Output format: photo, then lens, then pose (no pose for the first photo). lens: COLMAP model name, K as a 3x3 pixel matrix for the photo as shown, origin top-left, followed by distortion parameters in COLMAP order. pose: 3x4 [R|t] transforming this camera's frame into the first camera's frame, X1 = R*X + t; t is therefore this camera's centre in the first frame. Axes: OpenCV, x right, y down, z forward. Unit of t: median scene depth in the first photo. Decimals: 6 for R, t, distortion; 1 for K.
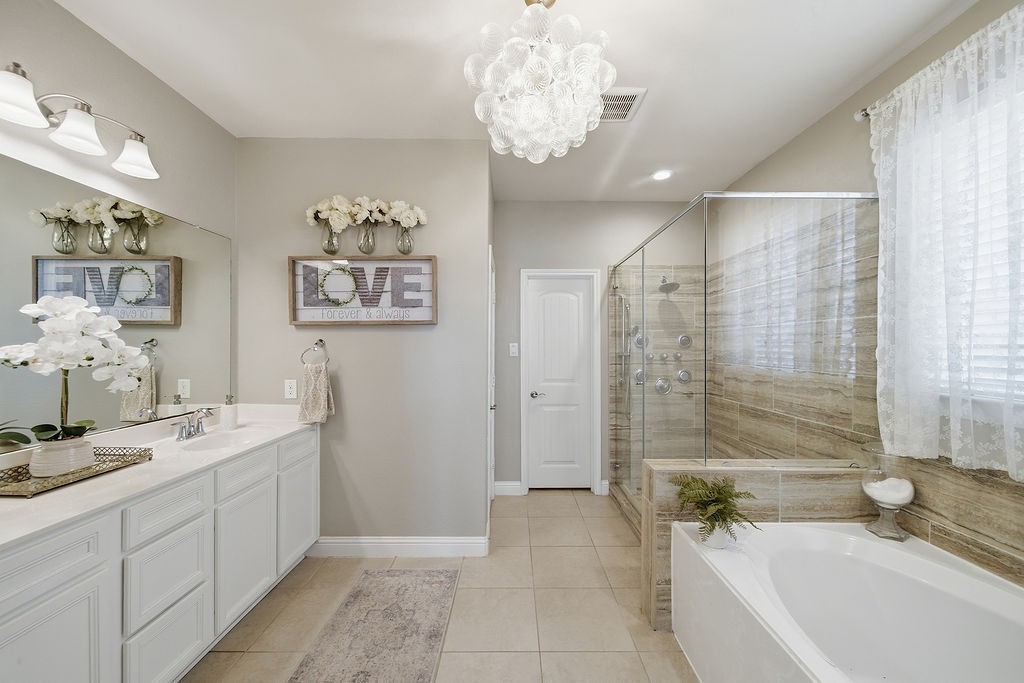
lens RADIAL K [[371.9, 0, 508.7], [0, 371.9, 344.9], [0, 0, 1]] dist [-0.002829, -0.000181]
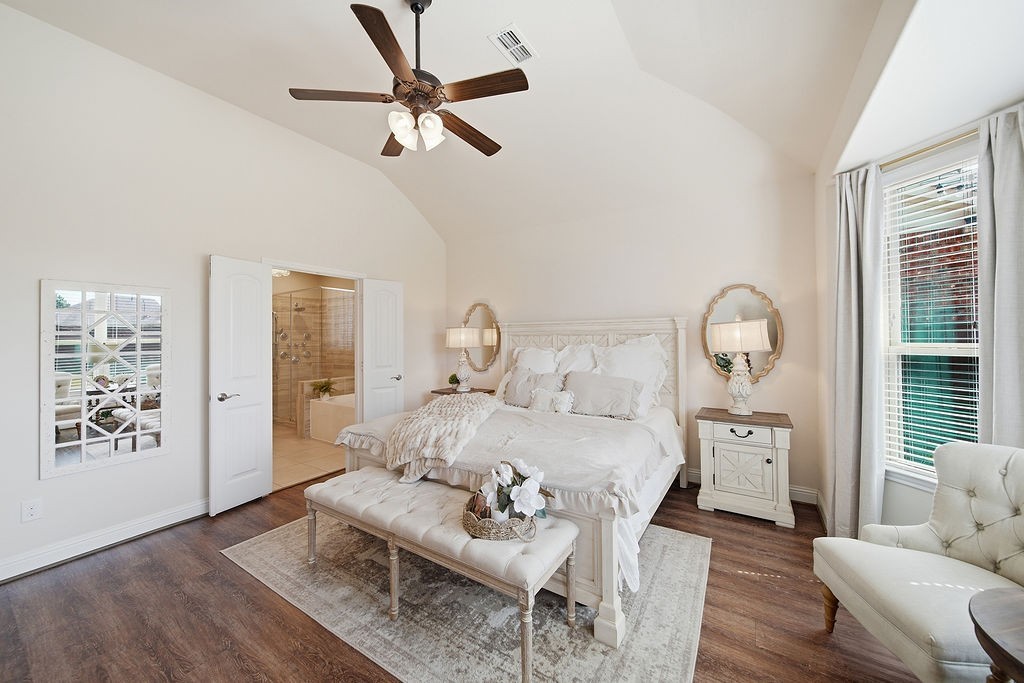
lens RADIAL K [[371.9, 0, 510.0], [0, 371.9, 338.6], [0, 0, 1]] dist [-0.002829, -0.000181]
pose [[0.545500, 0.000868, 0.838111, -0.604356], [0.000299, 0.999999, -0.001231, 0.003895], [-0.838111, 0.000922, 0.545499, -0.996335]]
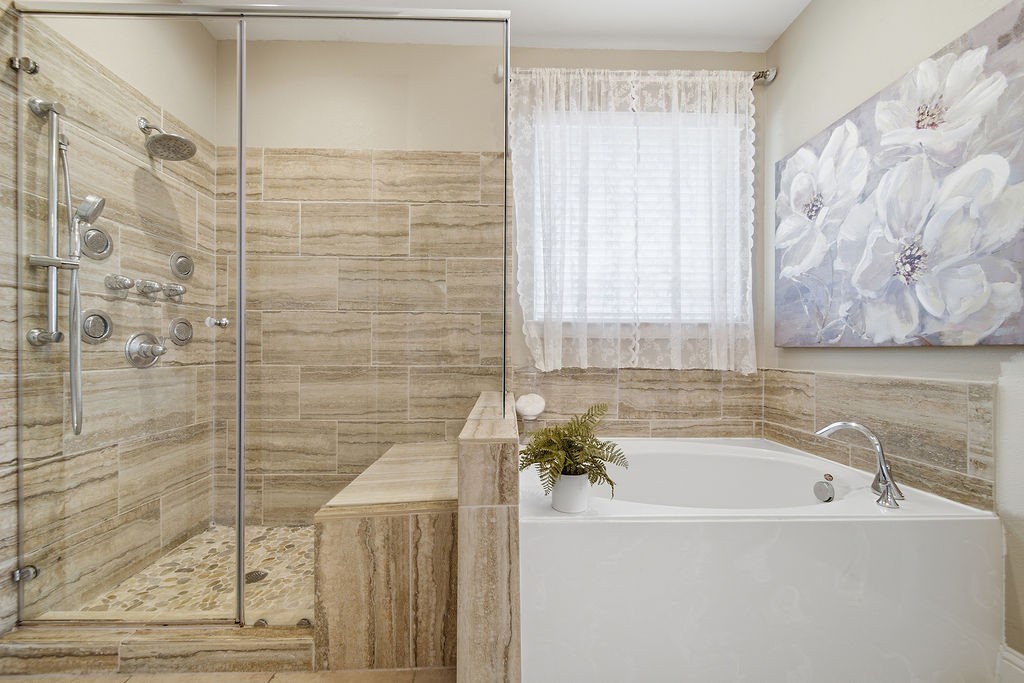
lens RADIAL K [[371.9, 0, 516.8], [0, 371.9, 348.6], [0, 0, 1]] dist [-0.002829, -0.000181]
pose [[-0.037569, 0.000232, 0.999294, -0.077337], [-0.006259, 0.999980, -0.000468, 0.108936], [-0.999274, -0.006272, -0.037567, 0.554354]]
